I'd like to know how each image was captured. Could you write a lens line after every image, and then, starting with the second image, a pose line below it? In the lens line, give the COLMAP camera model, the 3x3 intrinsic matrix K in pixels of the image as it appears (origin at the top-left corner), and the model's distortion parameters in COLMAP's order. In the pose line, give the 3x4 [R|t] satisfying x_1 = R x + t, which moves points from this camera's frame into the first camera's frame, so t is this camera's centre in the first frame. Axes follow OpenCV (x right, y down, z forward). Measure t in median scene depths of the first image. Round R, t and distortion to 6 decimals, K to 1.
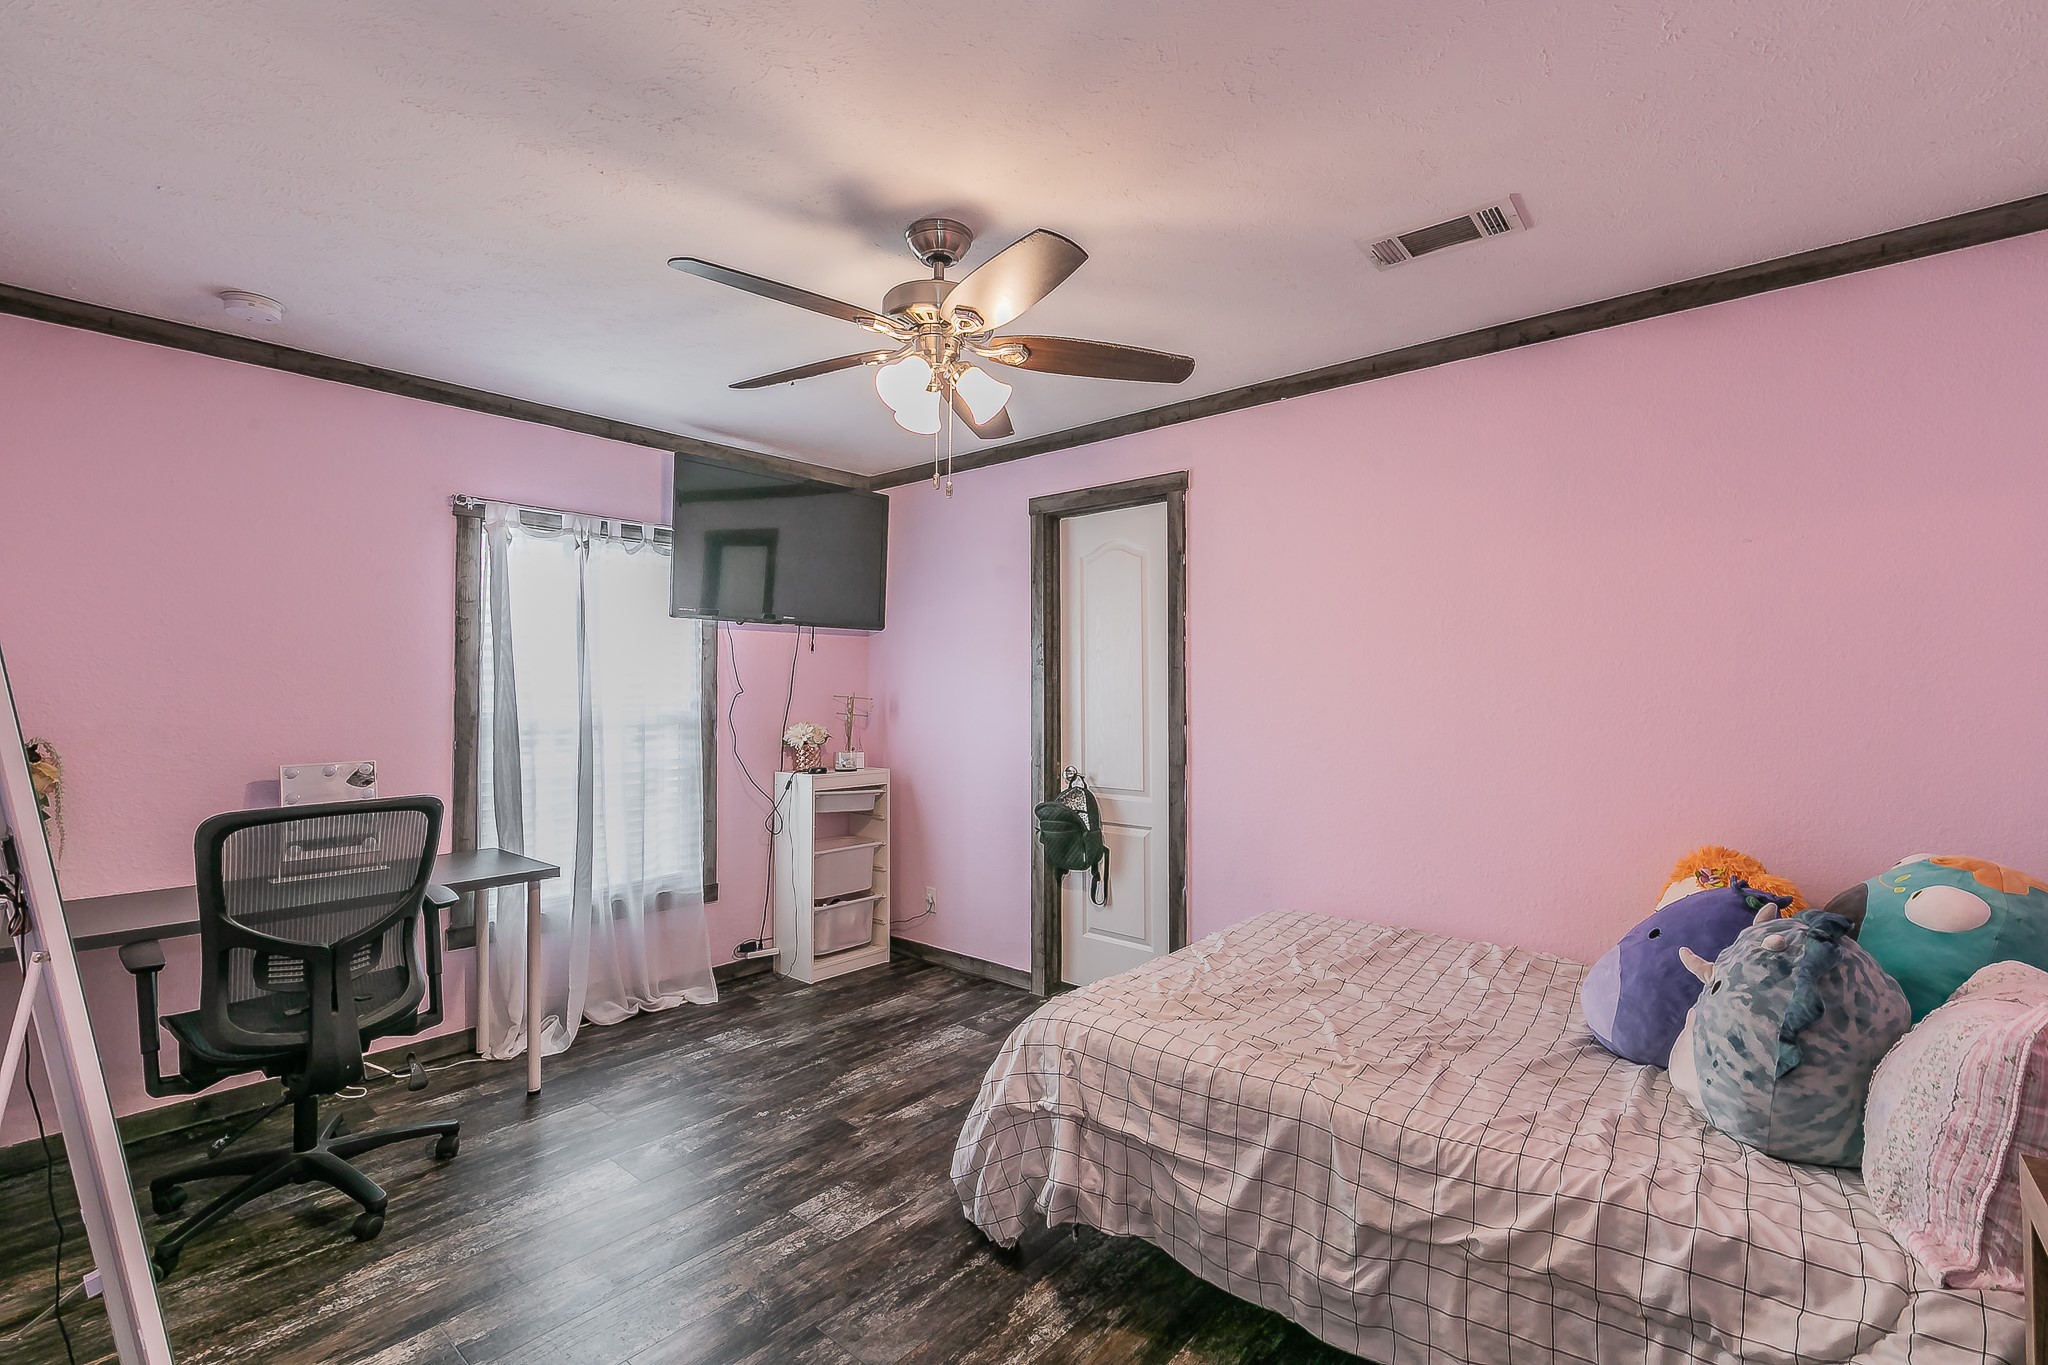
lens RADIAL K [[890.5, 0, 1035.0], [0, 890.5, 680.1], [0, 0, 1]] dist [-0.001536, -0.000331]
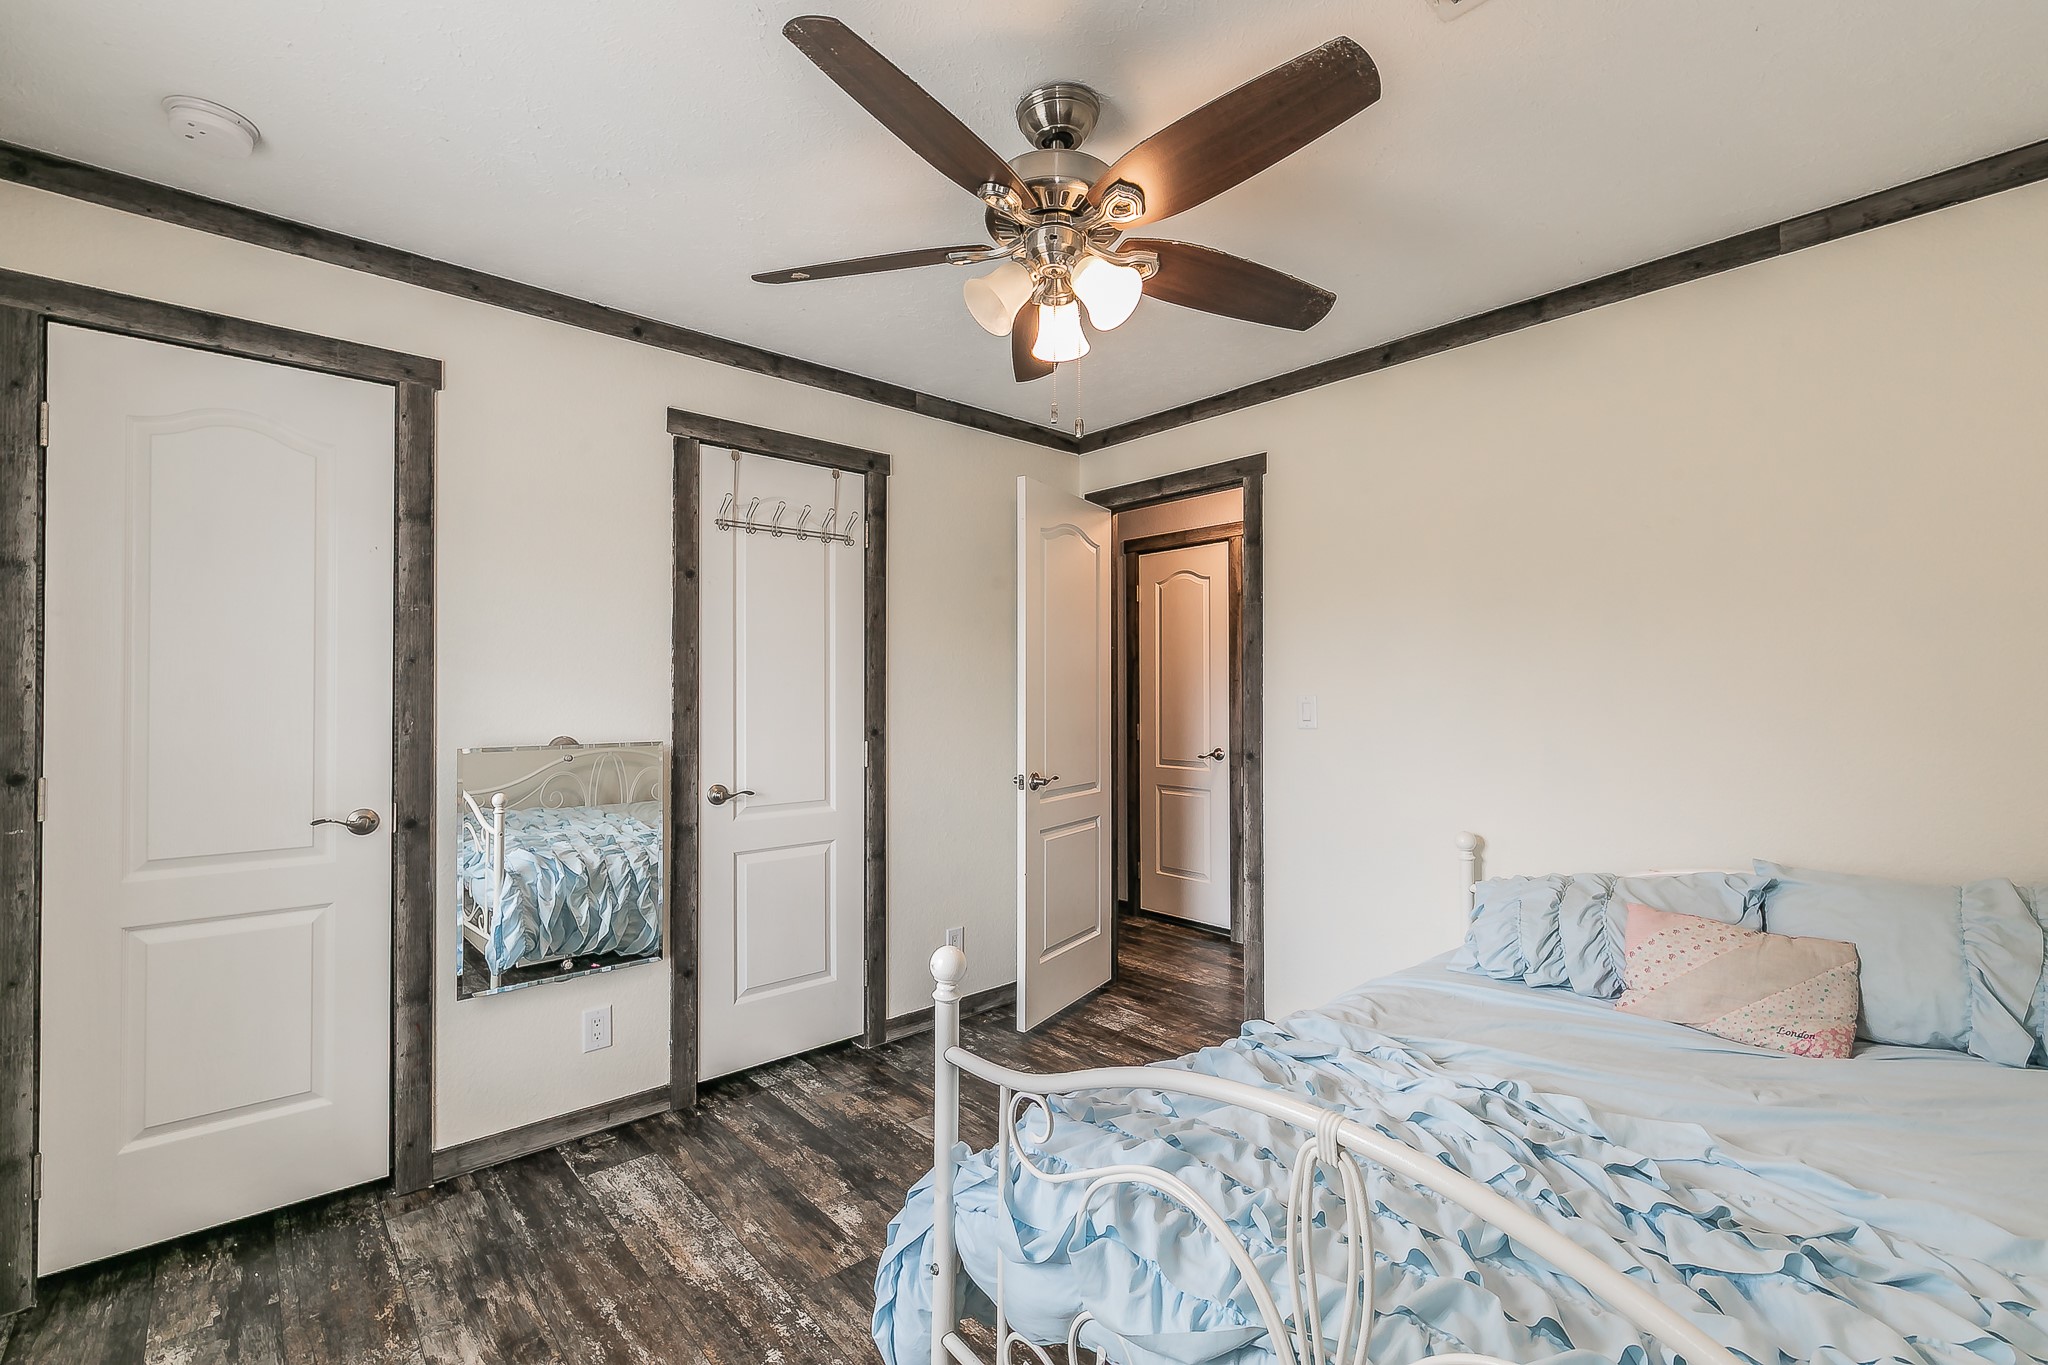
lens RADIAL K [[890.5, 0, 1033.4], [0, 890.5, 684.5], [0, 0, 1]] dist [-0.001536, -0.000331]
pose [[0.151704, -0.001031, 0.988425, -0.750535], [-0.005029, 0.999986, 0.001815, 0.022880], [-0.988413, -0.005246, 0.151697, 0.628659]]
